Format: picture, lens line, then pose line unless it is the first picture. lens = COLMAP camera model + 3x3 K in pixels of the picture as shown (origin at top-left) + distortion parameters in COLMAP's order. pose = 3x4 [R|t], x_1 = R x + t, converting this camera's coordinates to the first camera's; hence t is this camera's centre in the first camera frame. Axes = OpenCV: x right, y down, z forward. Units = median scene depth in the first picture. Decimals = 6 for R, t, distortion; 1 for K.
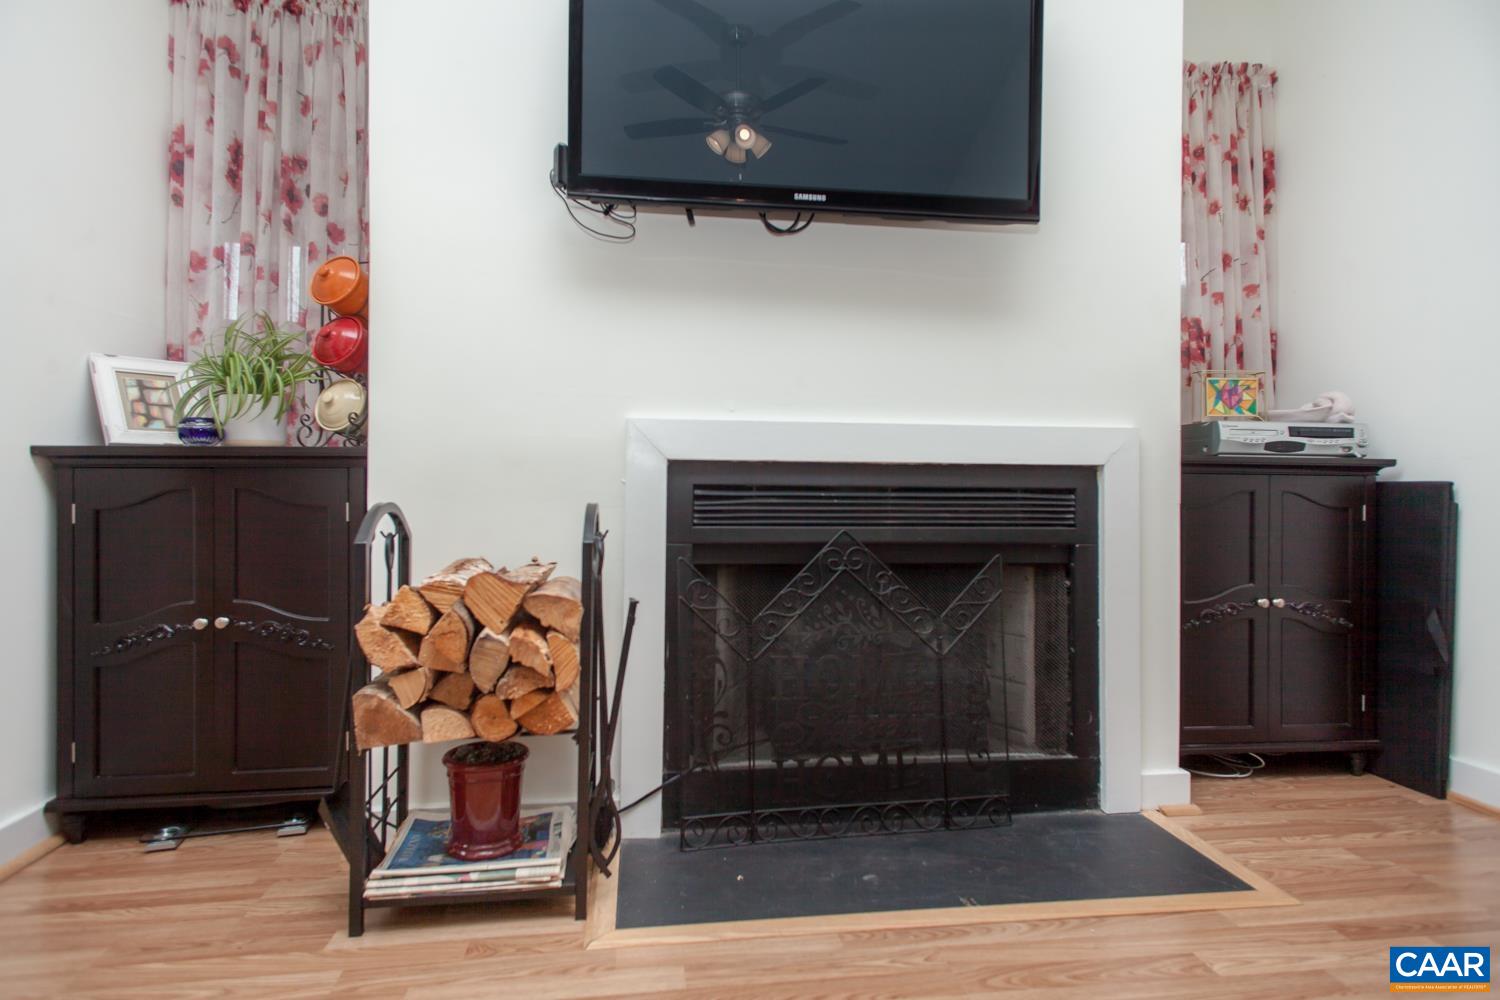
lens RADIAL K [[852.0, 0, 748.8], [0, 852.0, 499.8], [0, 0, 1]] dist [0.025606, -0.002529]
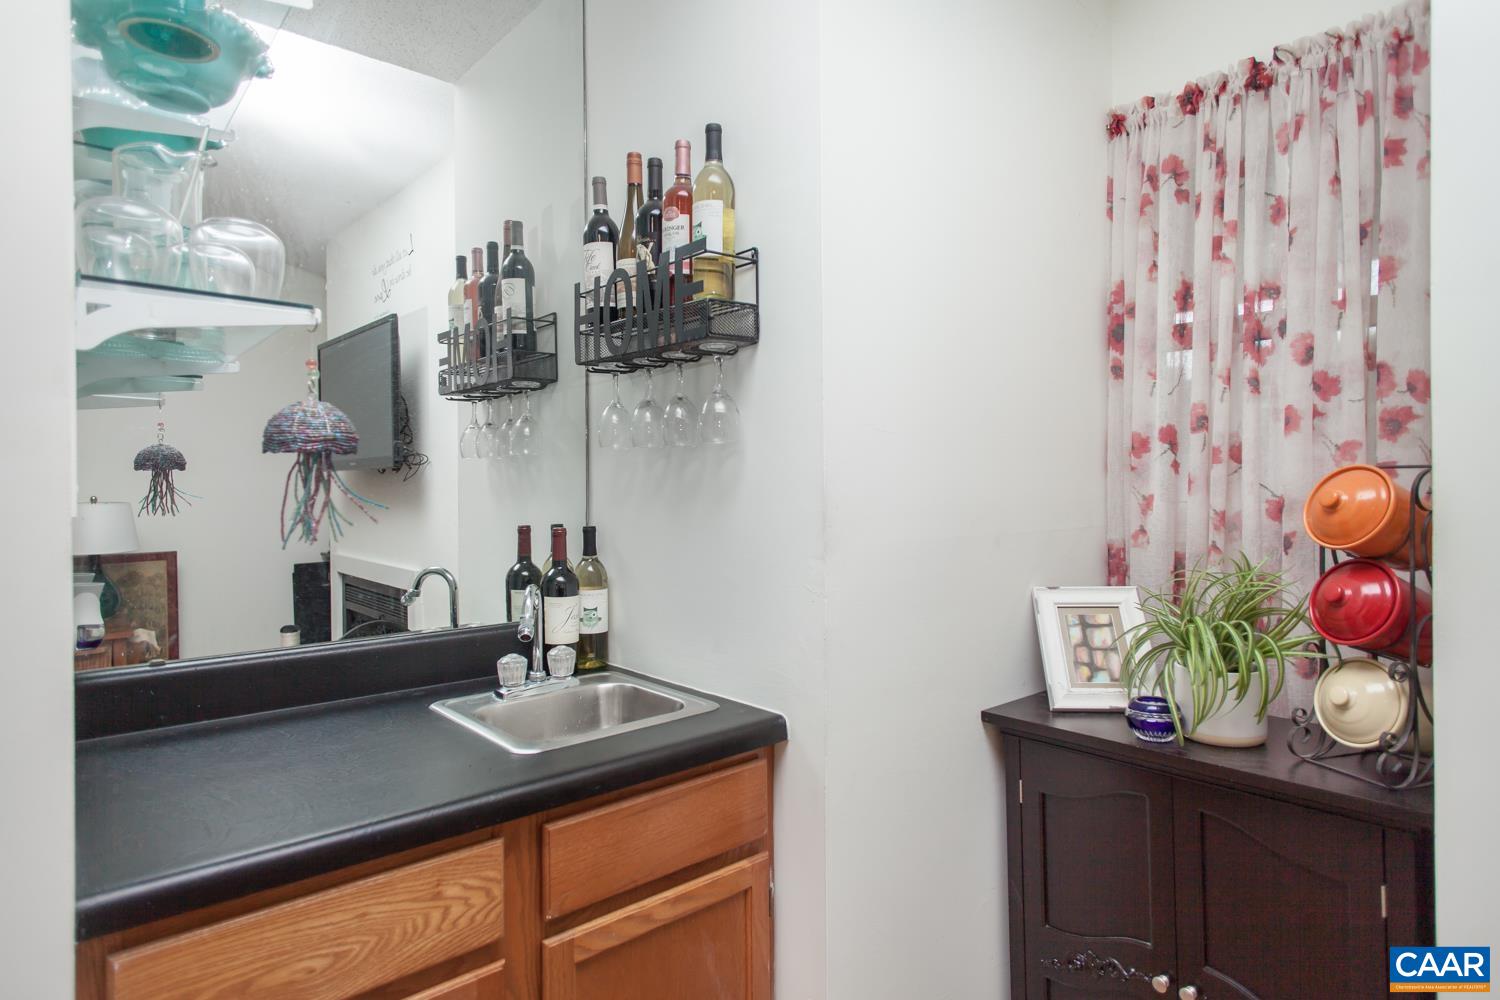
lens RADIAL K [[852.0, 0, 746.8], [0, 852.0, 494.2], [0, 0, 1]] dist [0.025606, -0.002529]
pose [[0.556379, -0.009746, -0.830871, -0.167389], [0.016612, 0.999862, -0.000605, -0.230757], [0.830762, -0.013466, 0.556464, 0.230029]]
